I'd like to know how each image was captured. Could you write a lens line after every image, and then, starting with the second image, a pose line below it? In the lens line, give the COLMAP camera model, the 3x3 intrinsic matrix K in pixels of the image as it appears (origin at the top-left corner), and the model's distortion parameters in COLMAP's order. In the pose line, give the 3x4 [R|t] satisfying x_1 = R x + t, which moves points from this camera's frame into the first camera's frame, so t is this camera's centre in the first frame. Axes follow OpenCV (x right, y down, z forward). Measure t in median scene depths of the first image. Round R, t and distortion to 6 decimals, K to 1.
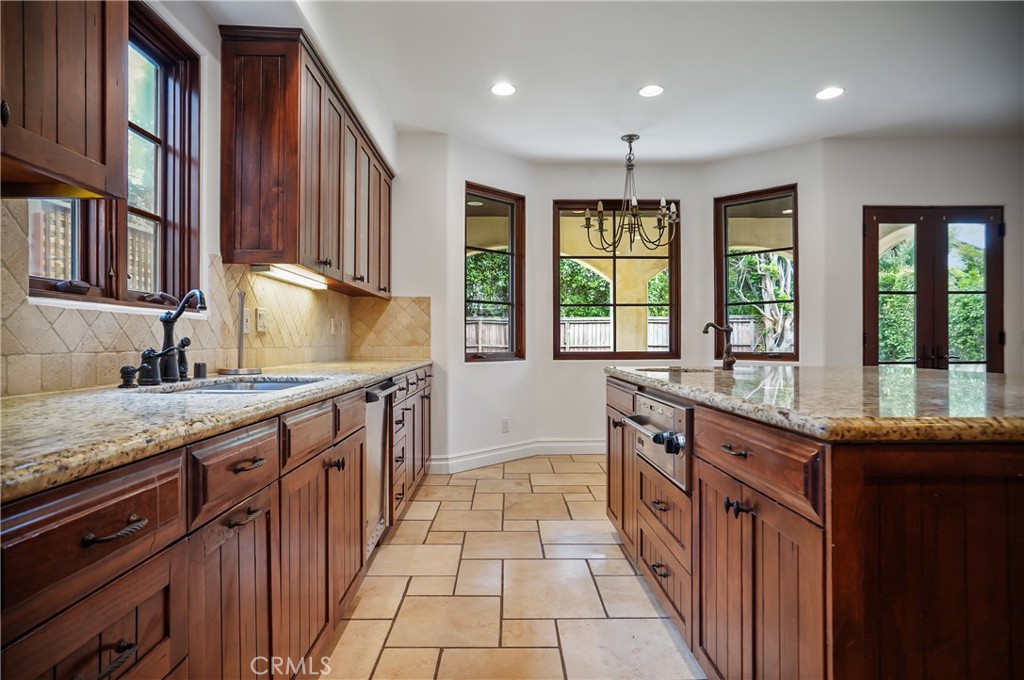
lens RADIAL K [[582.1, 0, 512.0], [0, 582.1, 340.0], [0, 0, 1]] dist [0.000085, 0.000006]
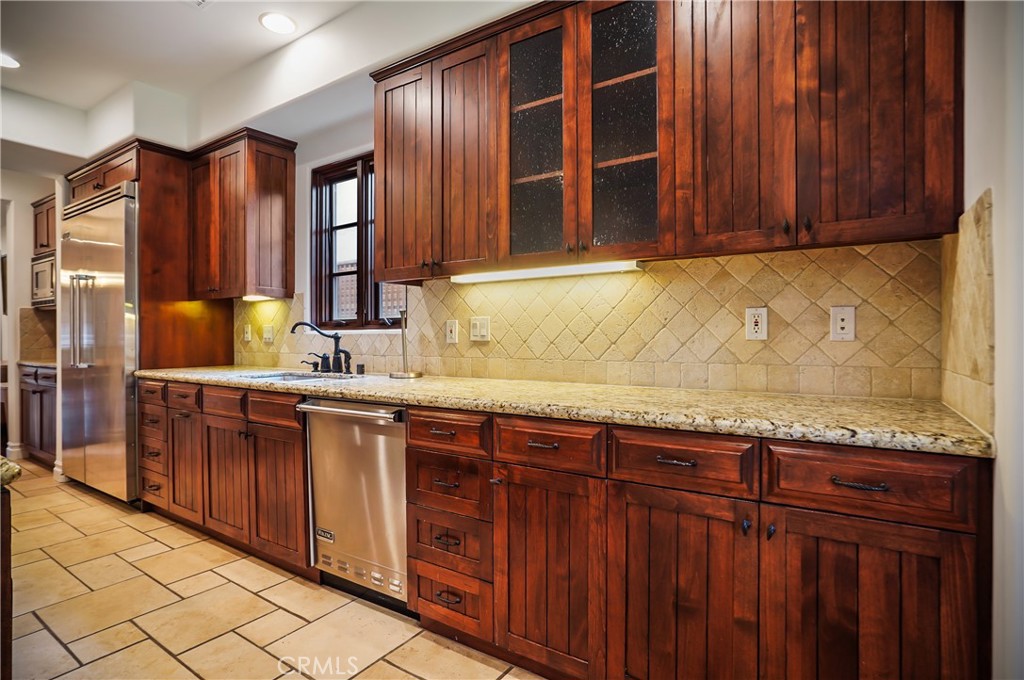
lens RADIAL K [[520.7, 0, 512.0], [0, 520.7, 340.0], [0, 0, 1]] dist [-0.004498, -0.001416]
pose [[-0.579953, 0.003751, -0.814641, 0.381643], [0.004124, 0.999990, 0.001669, -0.027296], [0.814639, -0.002392, -0.579963, 2.252211]]
